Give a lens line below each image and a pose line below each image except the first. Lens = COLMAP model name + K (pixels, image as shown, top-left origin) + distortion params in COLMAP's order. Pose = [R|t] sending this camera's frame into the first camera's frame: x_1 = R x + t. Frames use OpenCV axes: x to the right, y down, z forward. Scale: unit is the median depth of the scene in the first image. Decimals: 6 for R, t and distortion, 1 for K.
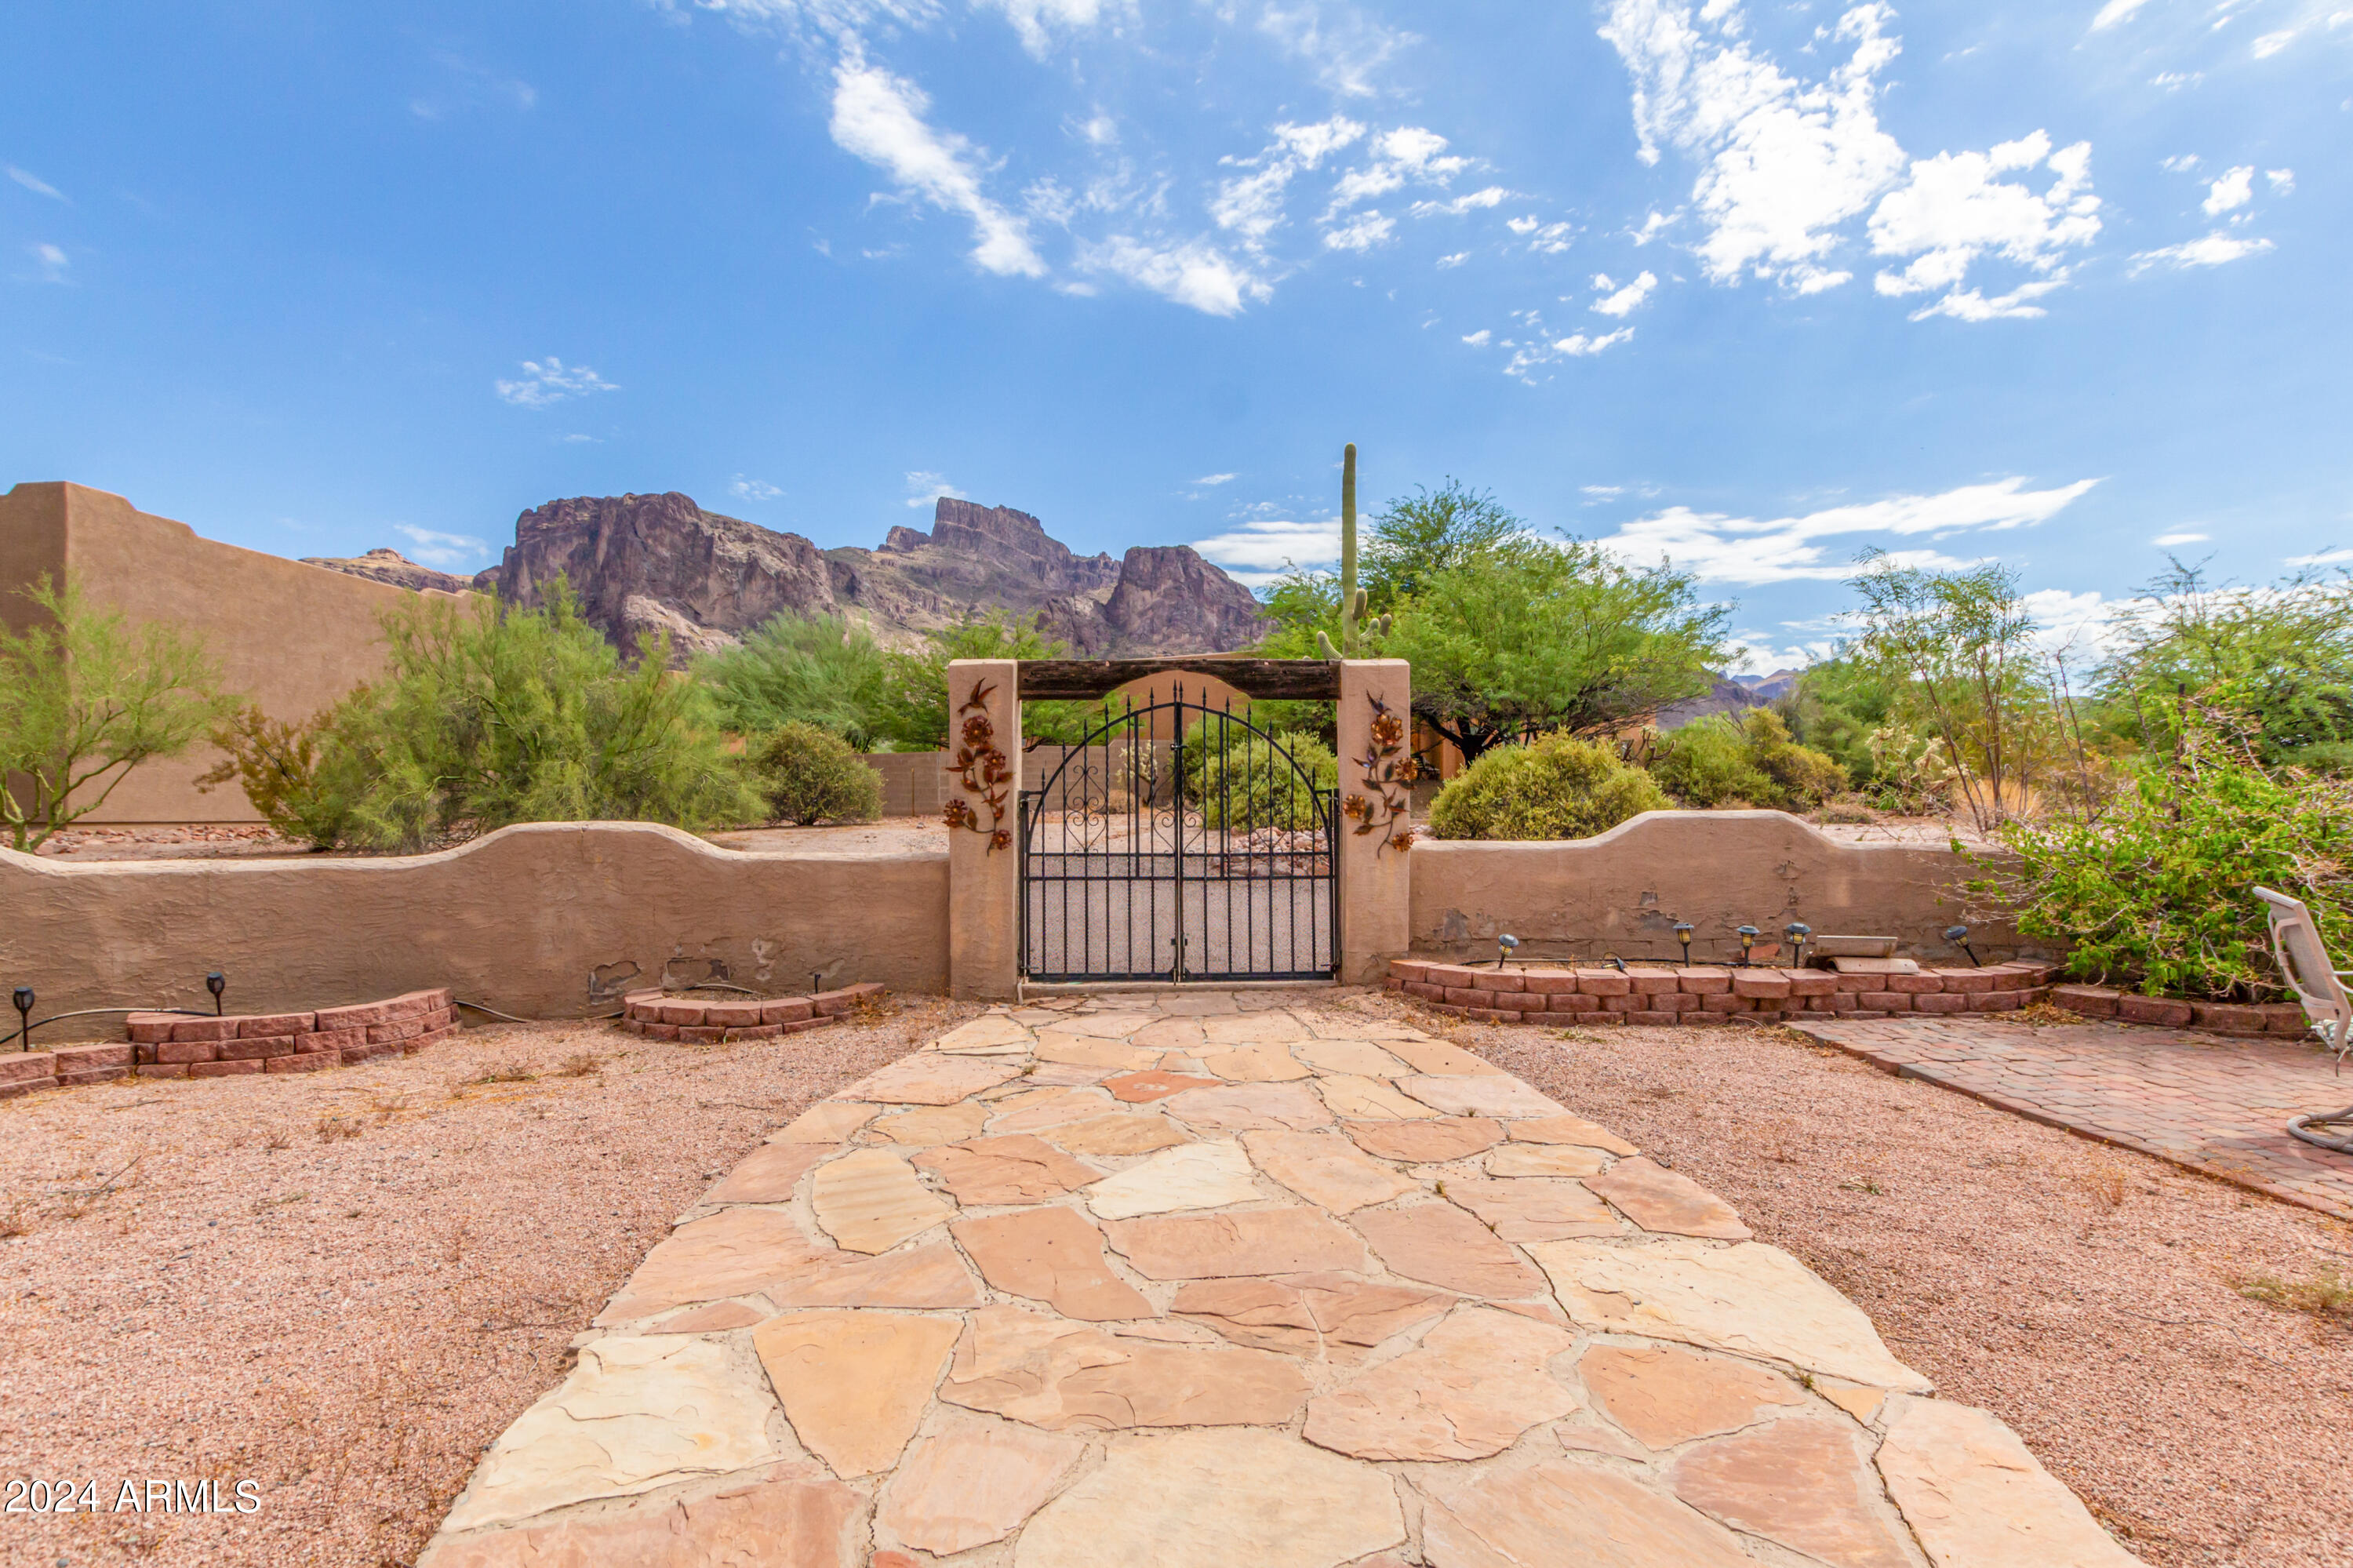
lens RADIAL K [[1113.6, 0, 1177.7], [0, 1113.6, 798.6], [0, 0, 1]] dist [0.006847, -0.003106]
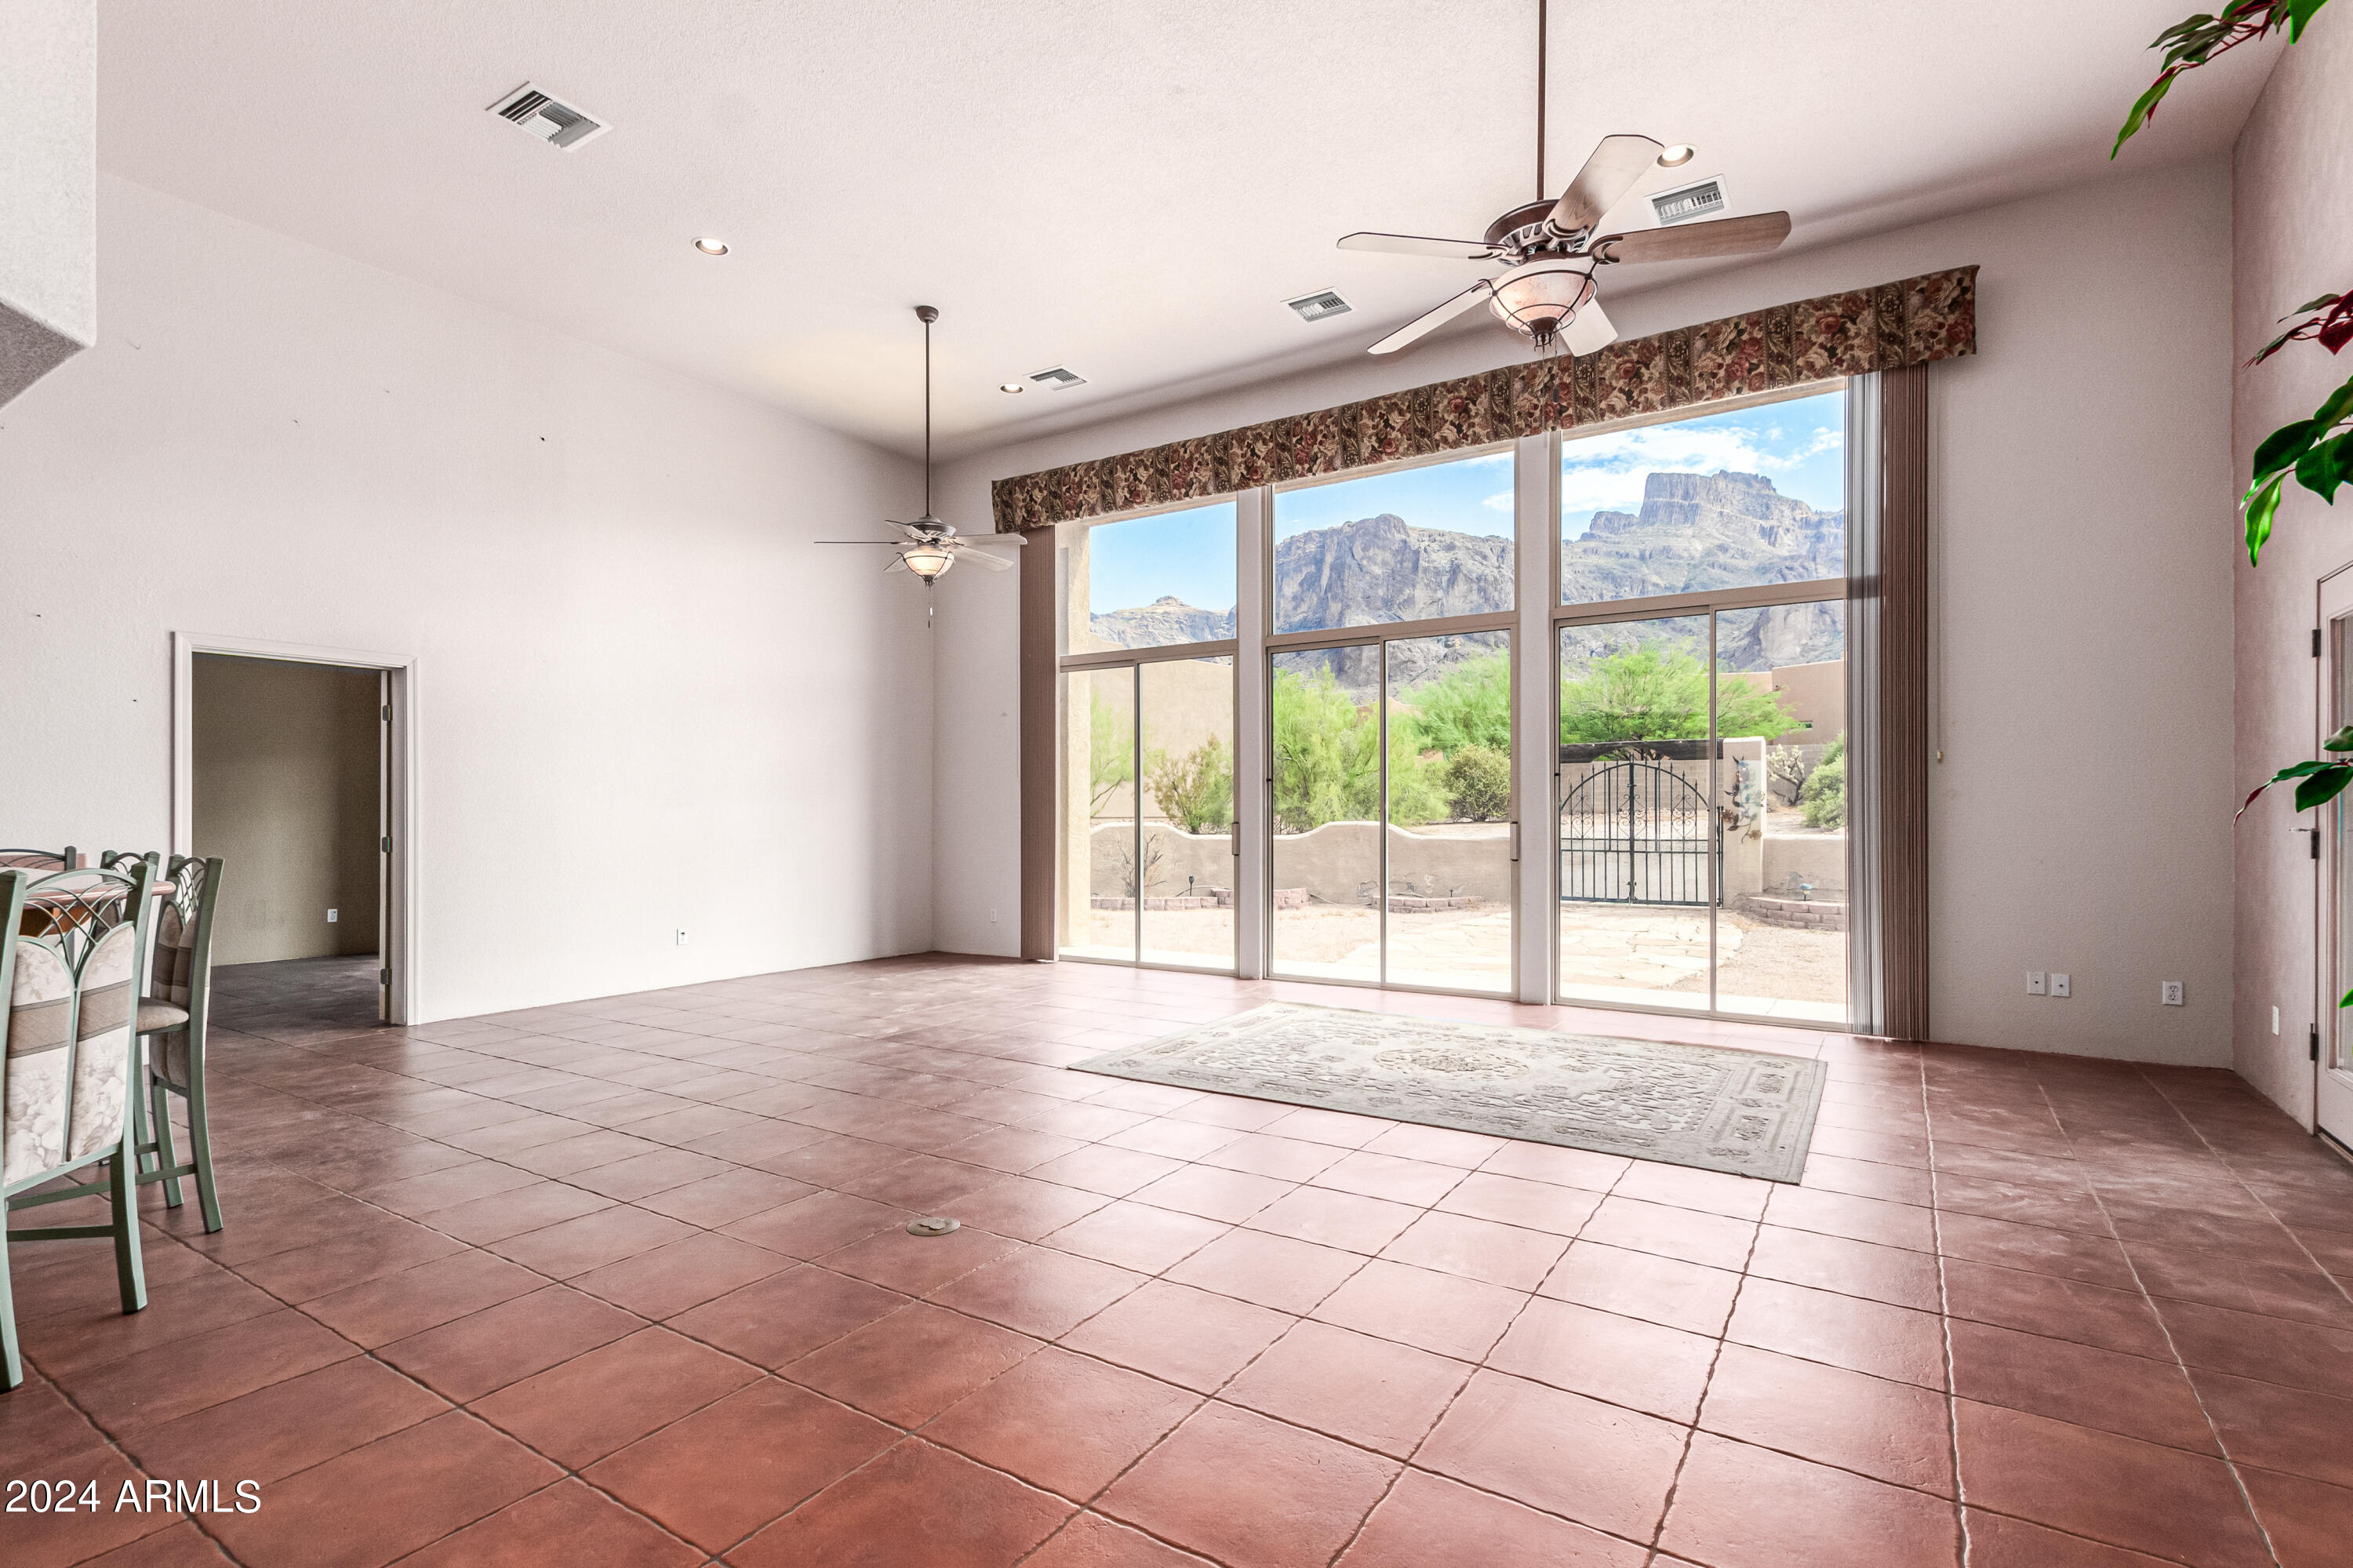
lens RADIAL K [[1113.6, 0, 1130.6], [0, 1113.6, 809.0], [0, 0, 1]] dist [0.006847, -0.003106]
pose [[0.796324, 0.000585, -0.604870, 0.485821], [0.007419, 0.999915, 0.010734, -0.031519], [0.604825, -0.013035, 0.796252, -1.102178]]
